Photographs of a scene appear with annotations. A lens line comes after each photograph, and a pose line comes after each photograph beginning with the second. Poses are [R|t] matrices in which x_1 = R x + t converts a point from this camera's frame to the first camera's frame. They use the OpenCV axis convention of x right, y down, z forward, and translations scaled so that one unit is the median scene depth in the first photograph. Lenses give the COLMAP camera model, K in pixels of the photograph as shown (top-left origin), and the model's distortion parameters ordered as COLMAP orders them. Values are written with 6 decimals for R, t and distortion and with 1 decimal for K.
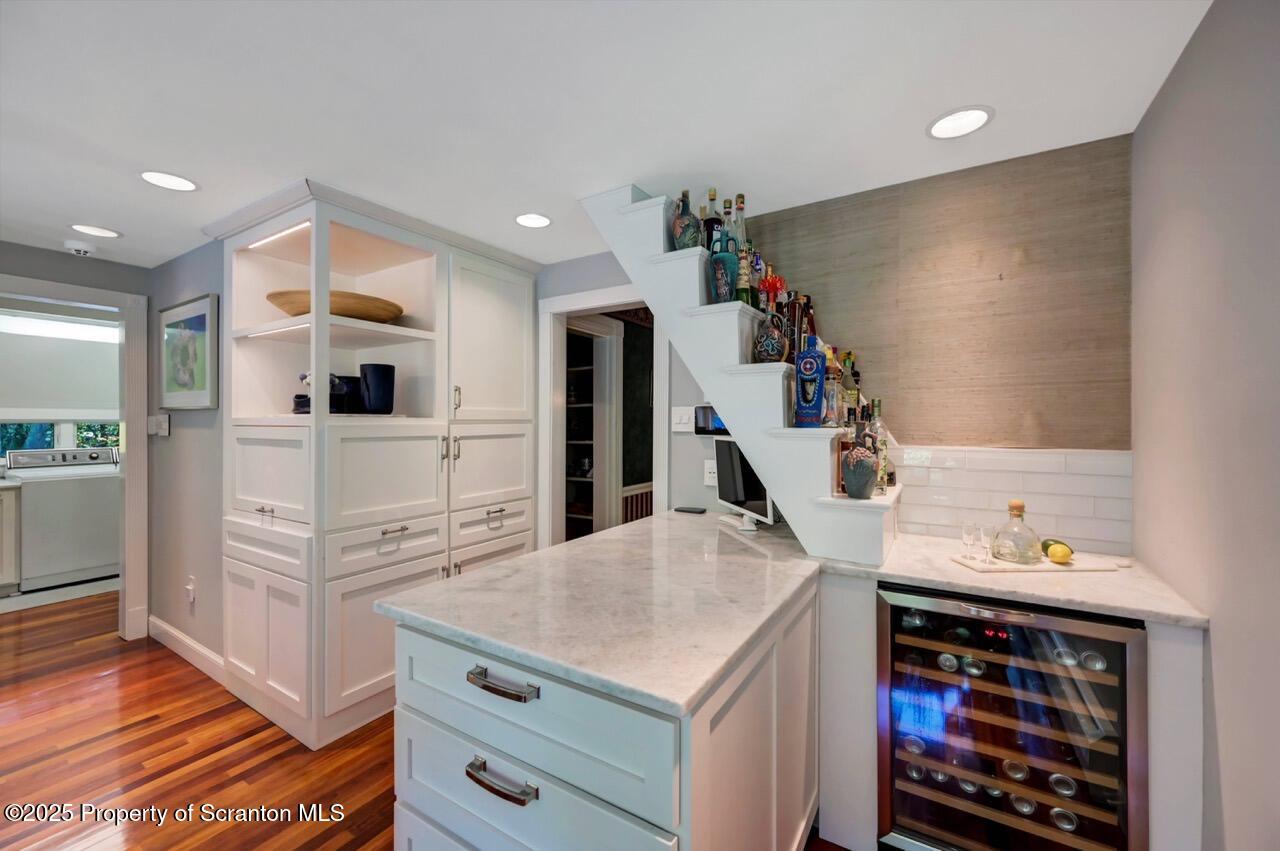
lens RADIAL K [[506.4, 0, 640.9], [0, 506.4, 422.2], [0, 0, 1]] dist [-0.000968, -0.000009]
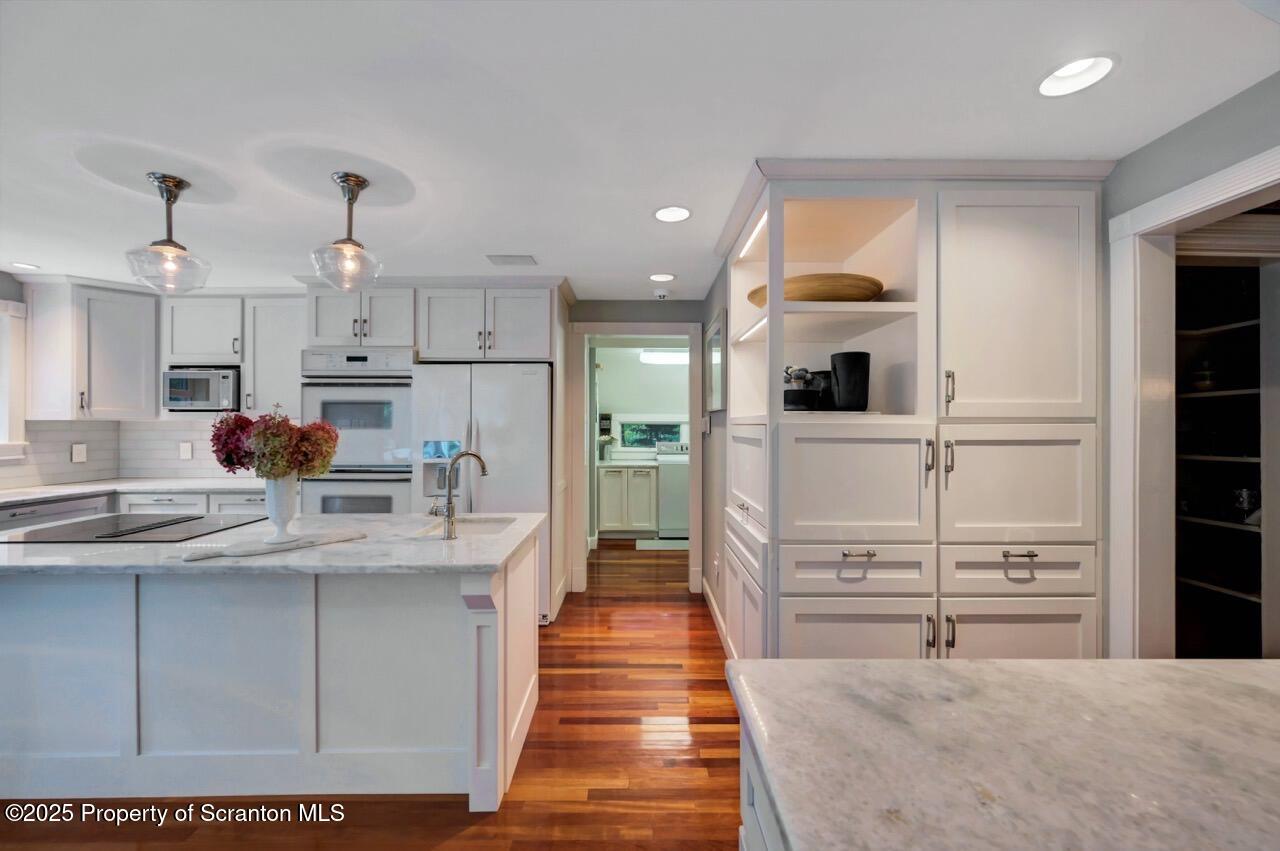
lens RADIAL K [[506.4, 0, 640.9], [0, 506.4, 420.4], [0, 0, 1]] dist [-0.000968, -0.000009]
pose [[0.534648, -0.005437, -0.845058, 0.011112], [-0.004842, 0.999943, -0.009497, 0.008534], [0.845061, 0.009169, 0.534591, 0.240015]]
